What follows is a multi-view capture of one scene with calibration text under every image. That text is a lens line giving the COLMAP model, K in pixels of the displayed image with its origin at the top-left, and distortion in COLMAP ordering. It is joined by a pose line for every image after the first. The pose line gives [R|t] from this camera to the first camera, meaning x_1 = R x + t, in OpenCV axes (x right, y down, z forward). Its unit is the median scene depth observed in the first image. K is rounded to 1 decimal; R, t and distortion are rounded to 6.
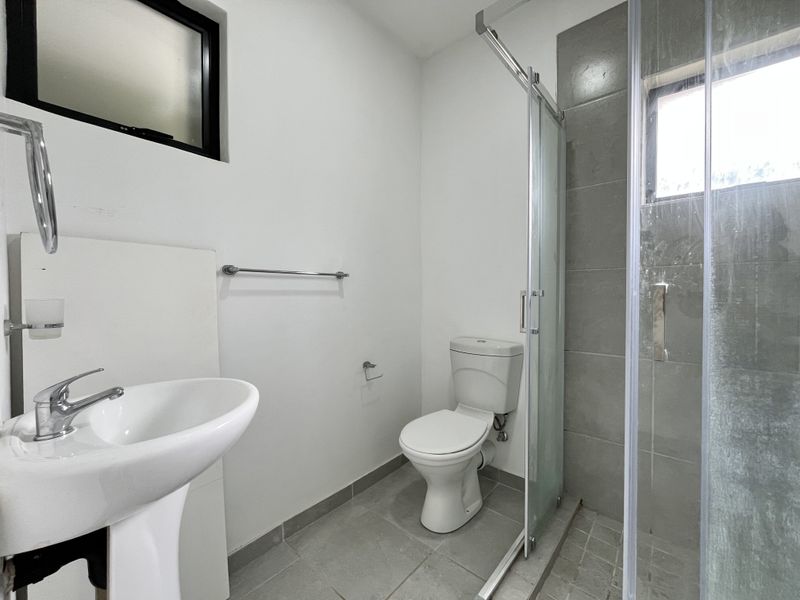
lens RADIAL K [[327.2, 0, 398.4], [0, 327.2, 298.5], [0, 0, 1]] dist [-0.000574, -0.000077]
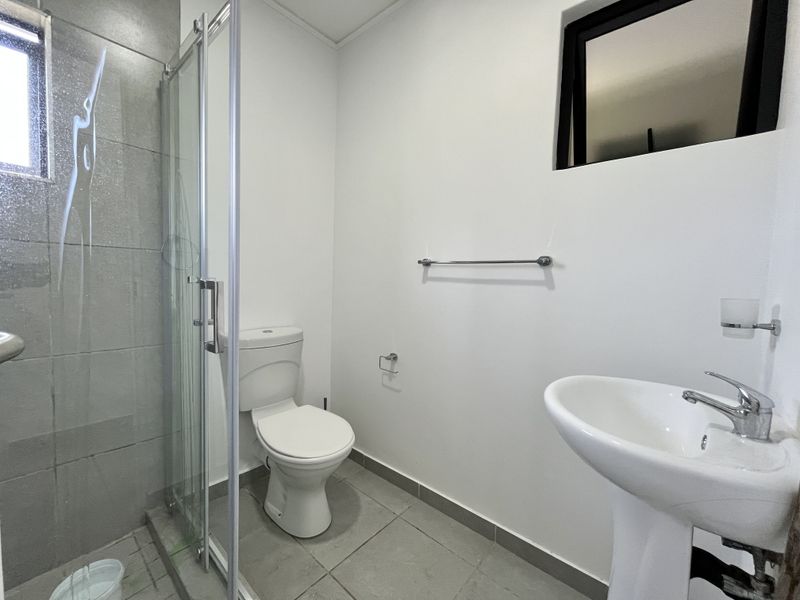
lens RADIAL K [[327.2, 0, 398.4], [0, 327.2, 298.5], [0, 0, 1]] dist [-0.000574, -0.000077]
pose [[0.009313, 0.061460, -0.998066, 0.719206], [-0.051748, 0.996802, 0.060900, -0.012220], [0.998617, 0.051081, 0.012464, 0.867586]]
